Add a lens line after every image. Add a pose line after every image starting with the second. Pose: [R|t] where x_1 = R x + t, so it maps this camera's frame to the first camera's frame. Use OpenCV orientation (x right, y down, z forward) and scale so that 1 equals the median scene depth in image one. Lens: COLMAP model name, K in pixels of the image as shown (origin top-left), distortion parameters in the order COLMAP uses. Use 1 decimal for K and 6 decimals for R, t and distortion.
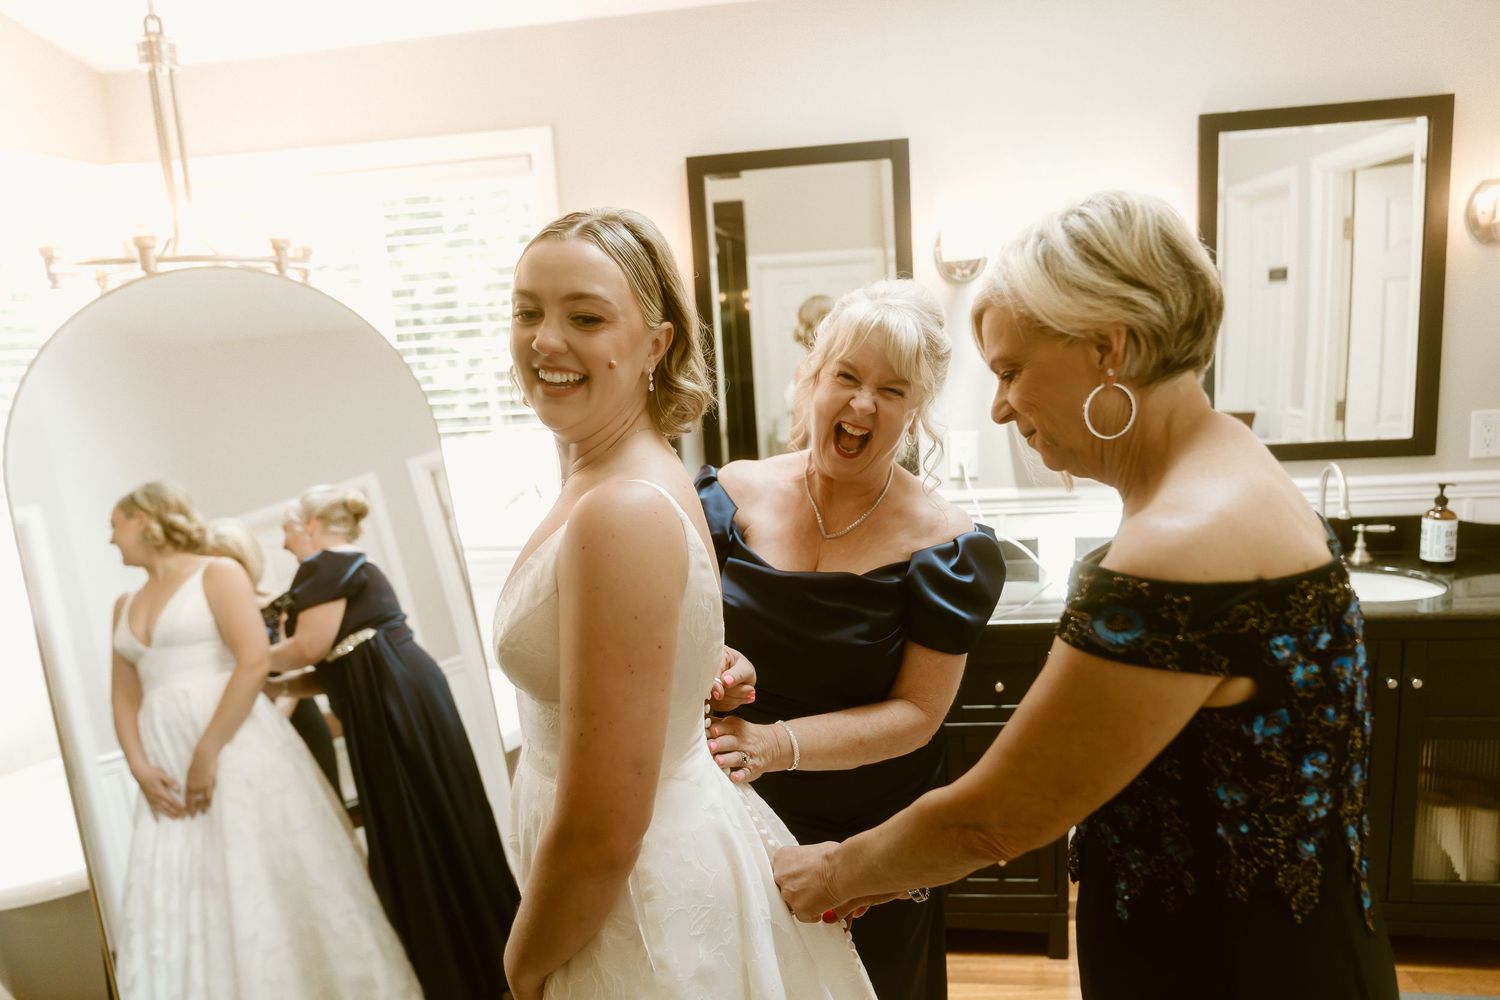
lens RADIAL K [[1032.9, 0, 752.1], [0, 1032.9, 492.4], [0, 0, 1]] dist [-0.004413, -0.005851]
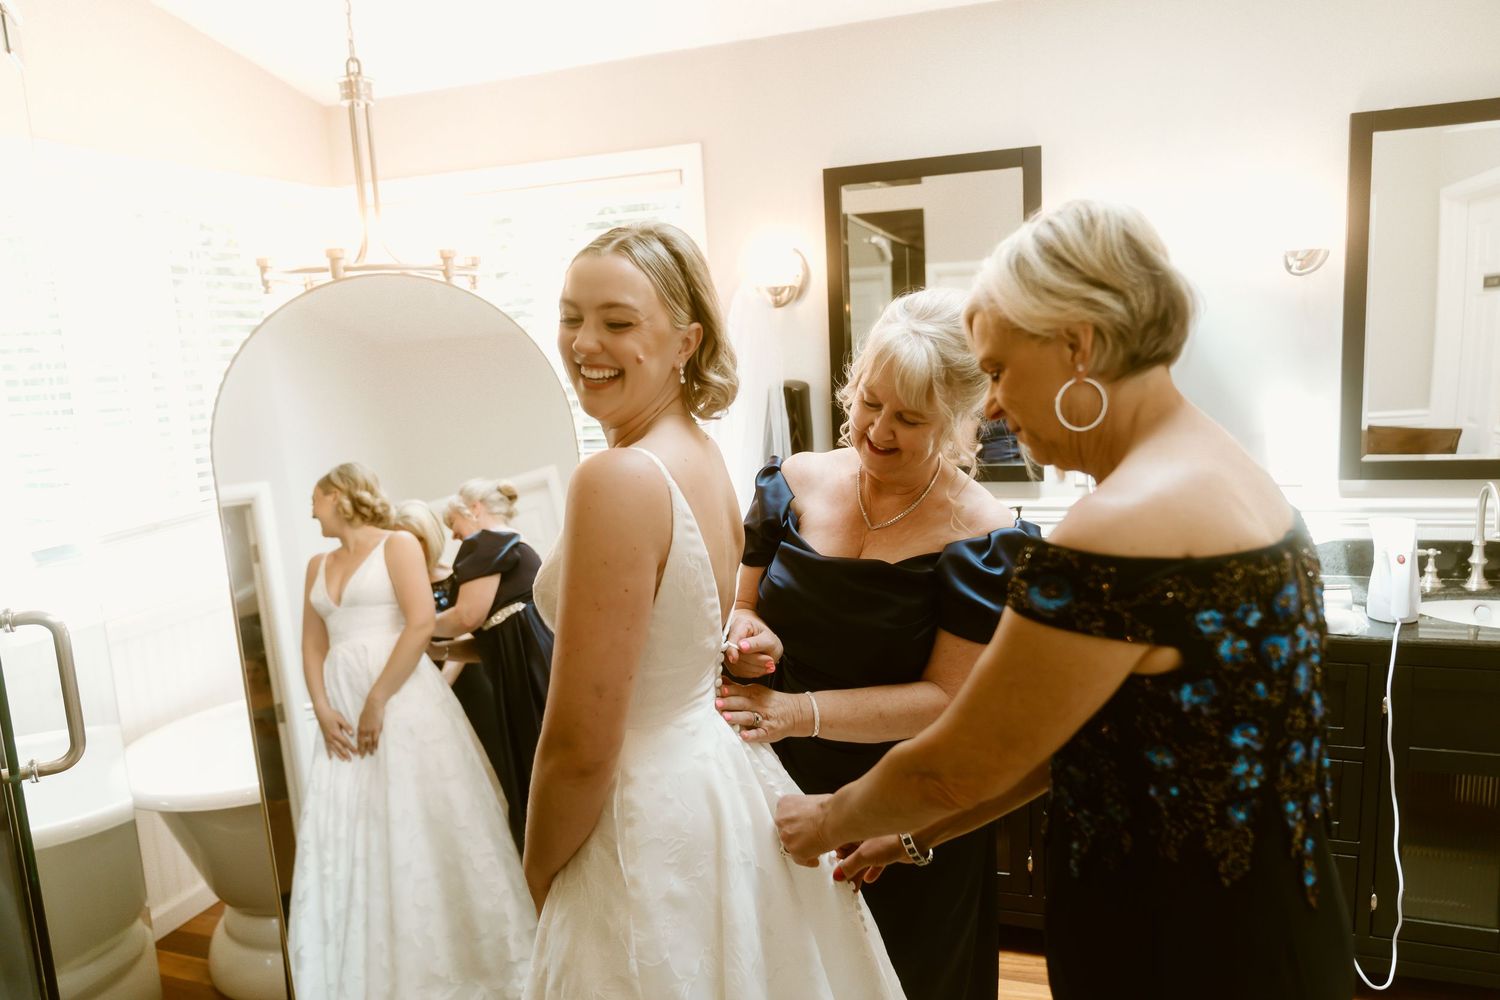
lens RADIAL K [[1053.8, 0, 750.0], [0, 1053.8, 500.0], [0, 0, 1]] dist [-0.000571, -0.001983]
pose [[0.979679, 0.038853, -0.196774, 0.139362], [-0.040123, 0.999192, -0.002473, 0.024589], [0.196519, 0.010318, 0.980446, -0.092256]]
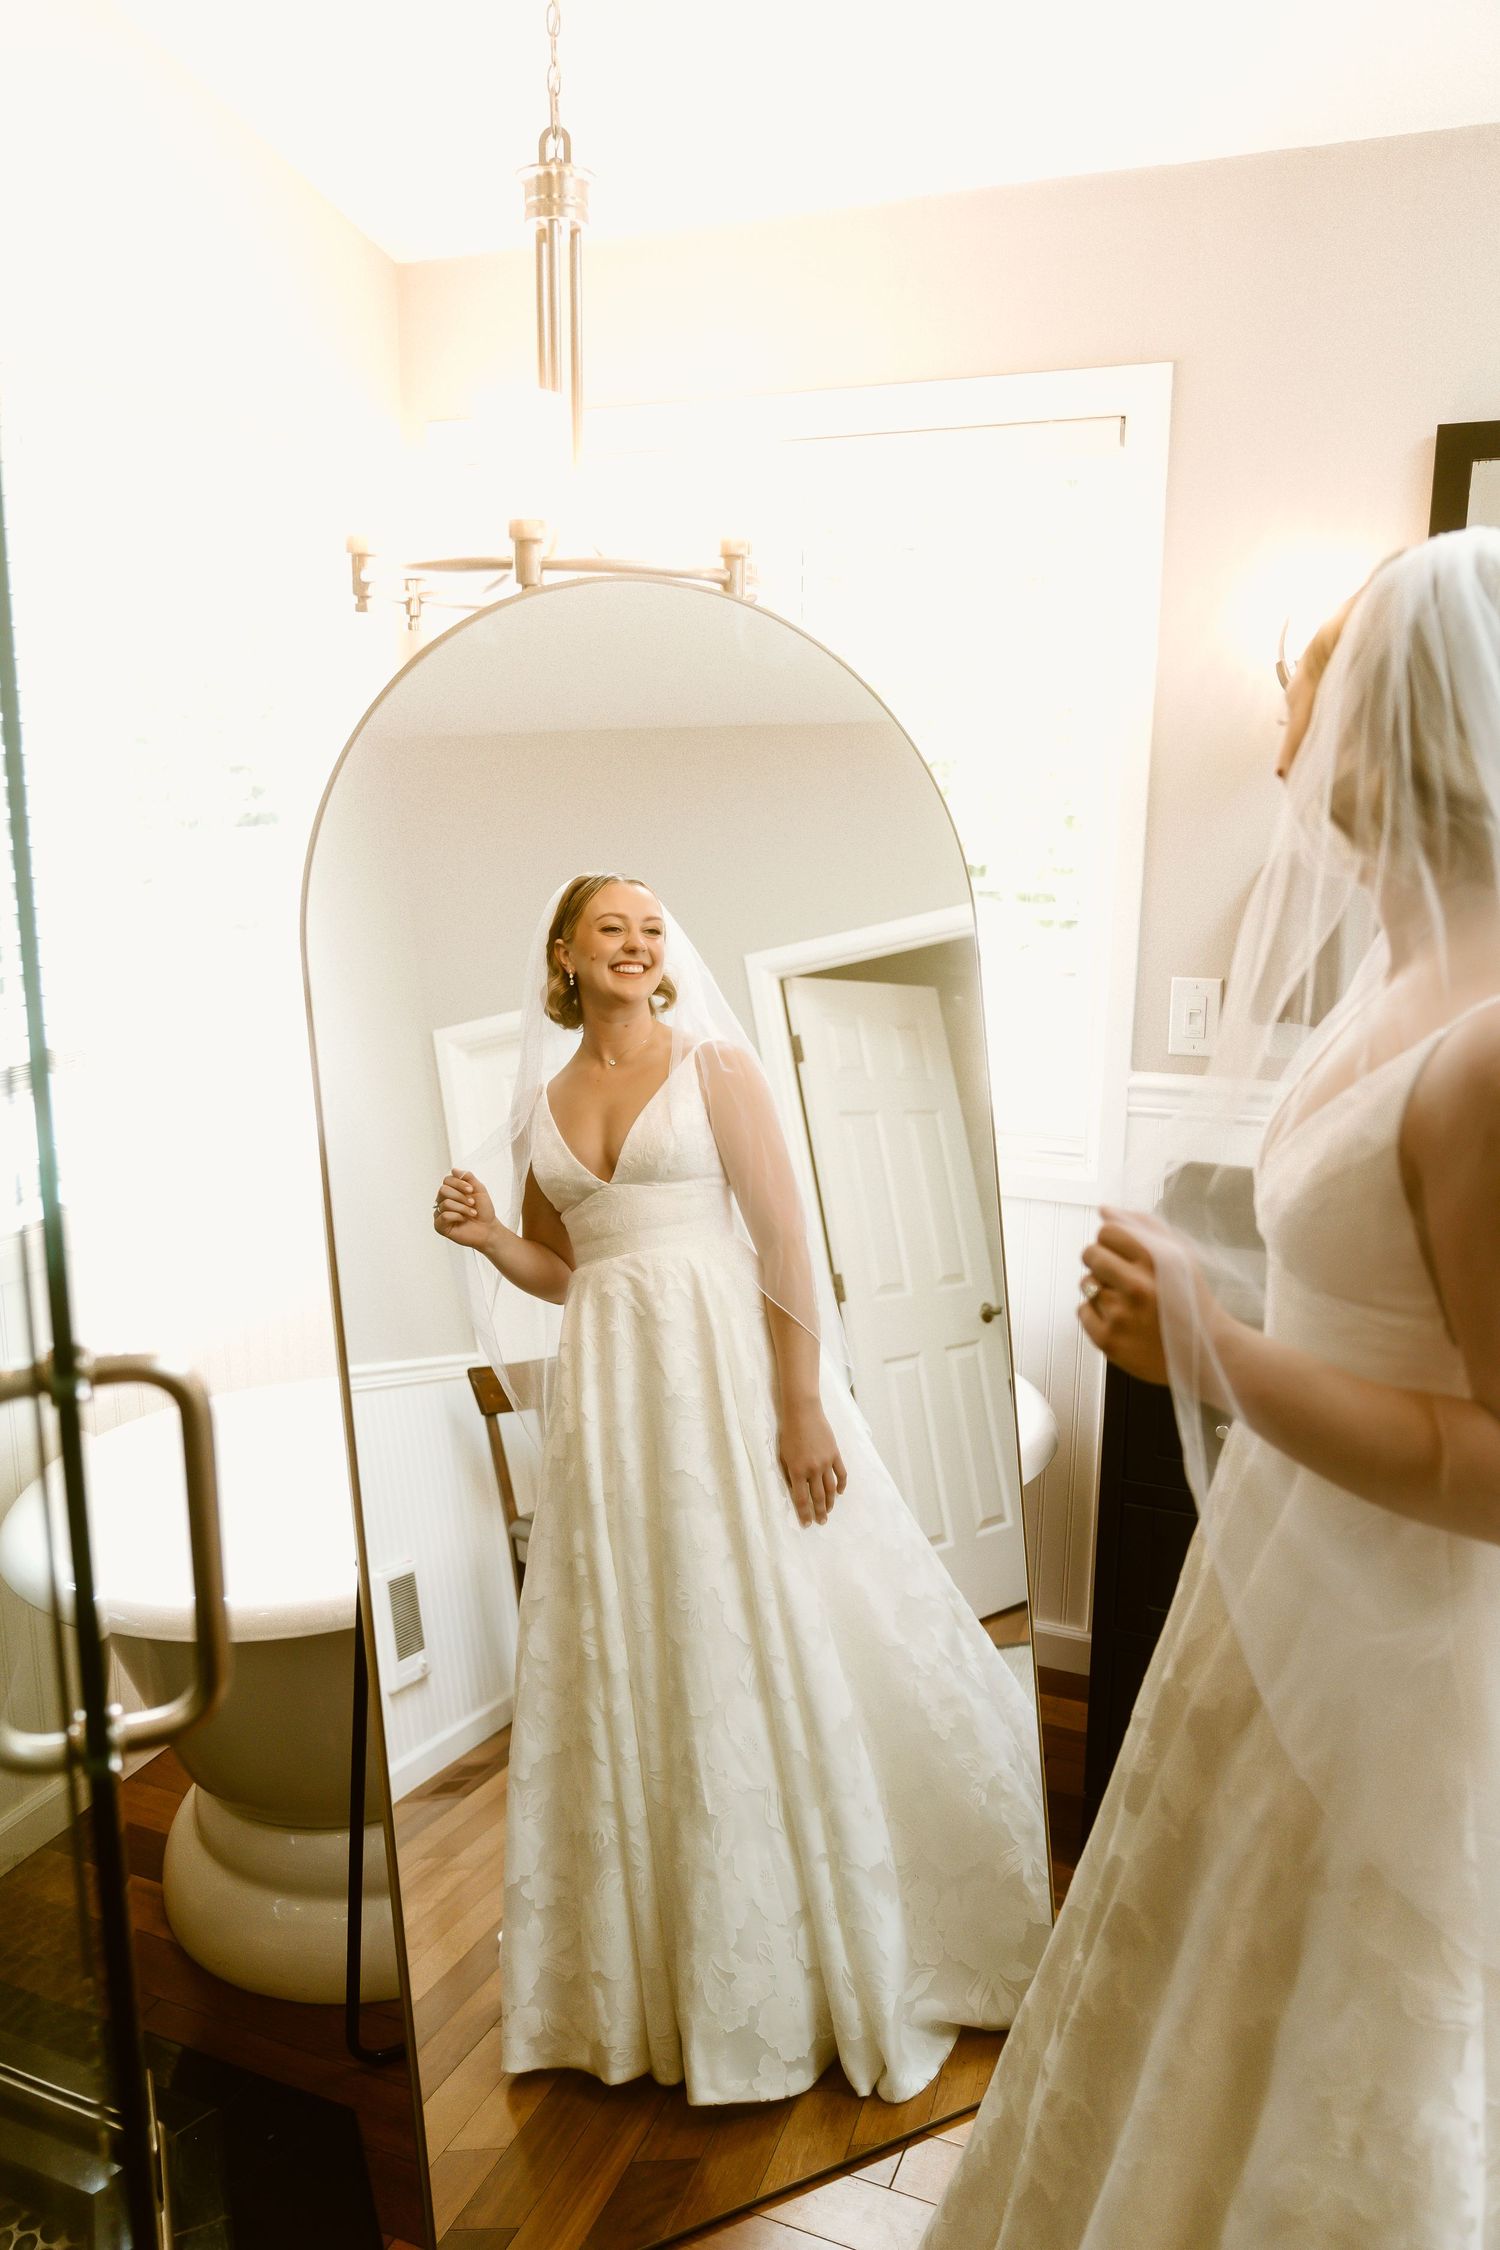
lens RADIAL K [[1661.6, 0, 750.0], [0, 1661.6, 1134.0], [0, 0, 1]] dist [0.048668, -0.102501]
pose [[0.965128, 0.112227, -0.236500, -0.261216], [-0.100915, 0.993118, 0.059446, 0.020493], [0.241544, -0.033507, 0.969811, 0.159621]]
